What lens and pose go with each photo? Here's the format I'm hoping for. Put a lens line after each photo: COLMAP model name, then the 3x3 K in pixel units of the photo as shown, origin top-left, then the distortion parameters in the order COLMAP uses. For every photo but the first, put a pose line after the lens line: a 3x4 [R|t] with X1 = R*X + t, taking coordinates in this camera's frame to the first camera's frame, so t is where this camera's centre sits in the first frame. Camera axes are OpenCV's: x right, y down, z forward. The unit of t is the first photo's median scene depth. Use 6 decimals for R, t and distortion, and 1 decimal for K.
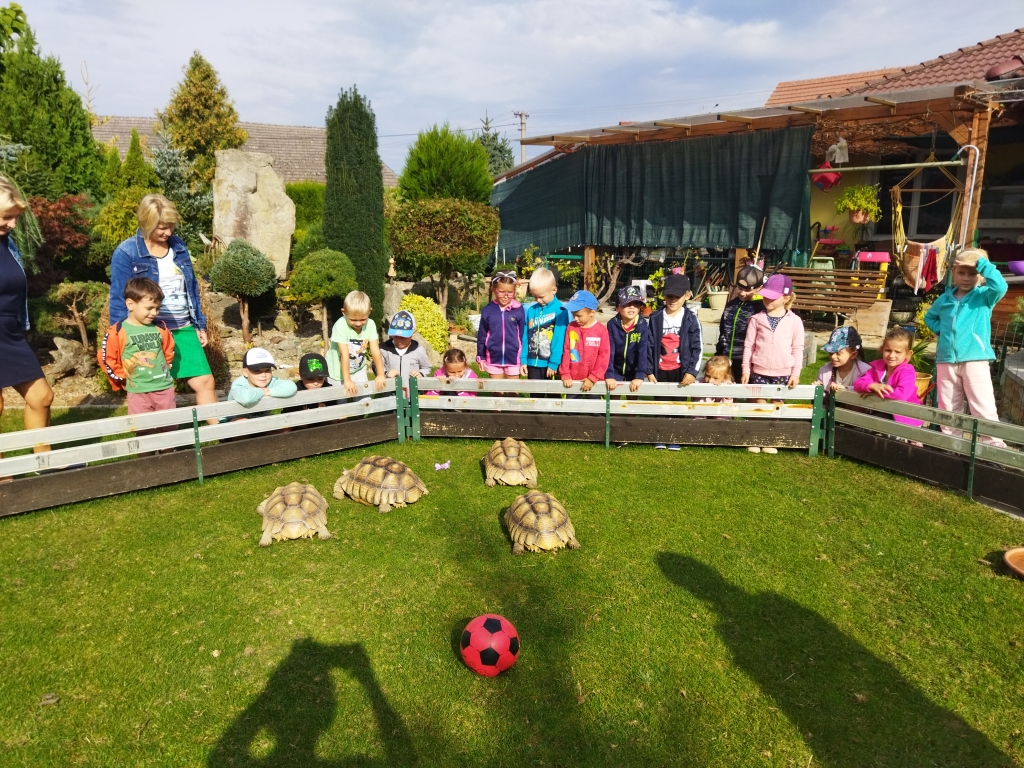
lens RADIAL K [[742.0, 0, 510.1], [0, 742.0, 388.6], [0, 0, 1]] dist [0.098674, -0.152053]
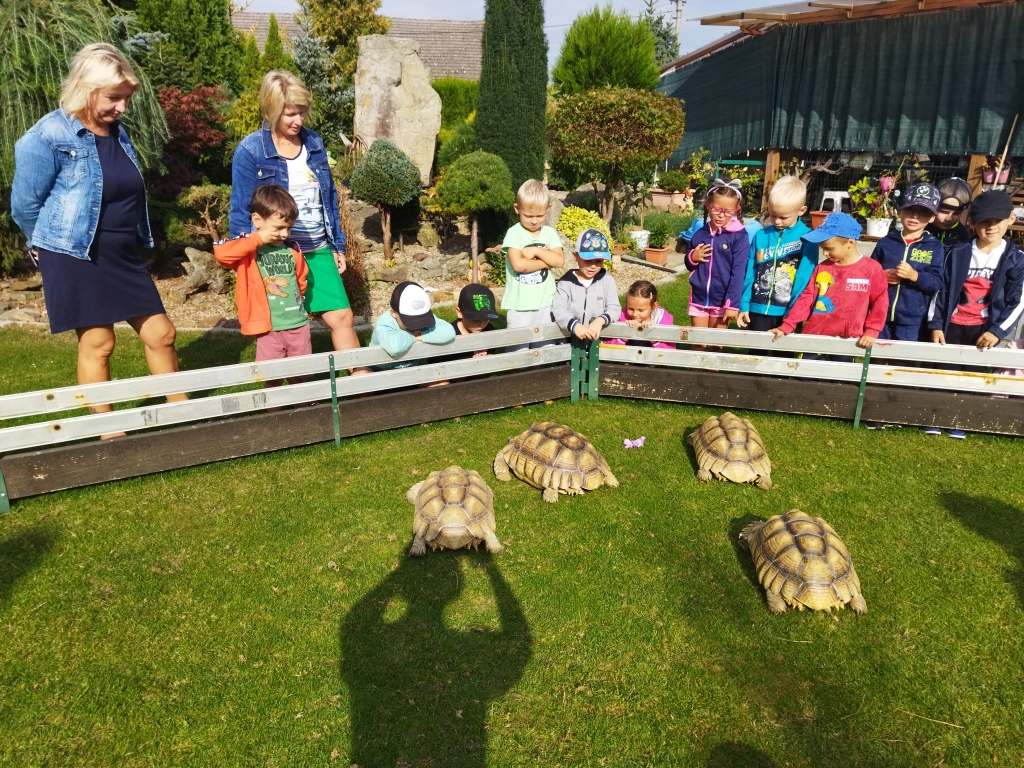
lens RADIAL K [[756.2, 0, 513.0], [0, 756.2, 388.2], [0, 0, 1]] dist [0.106388, -0.151579]
pose [[0.985136, 0.059724, -0.161058, -0.056655], [-0.041176, 0.992379, 0.116139, -0.023059], [0.166767, -0.107781, 0.980088, 0.136861]]
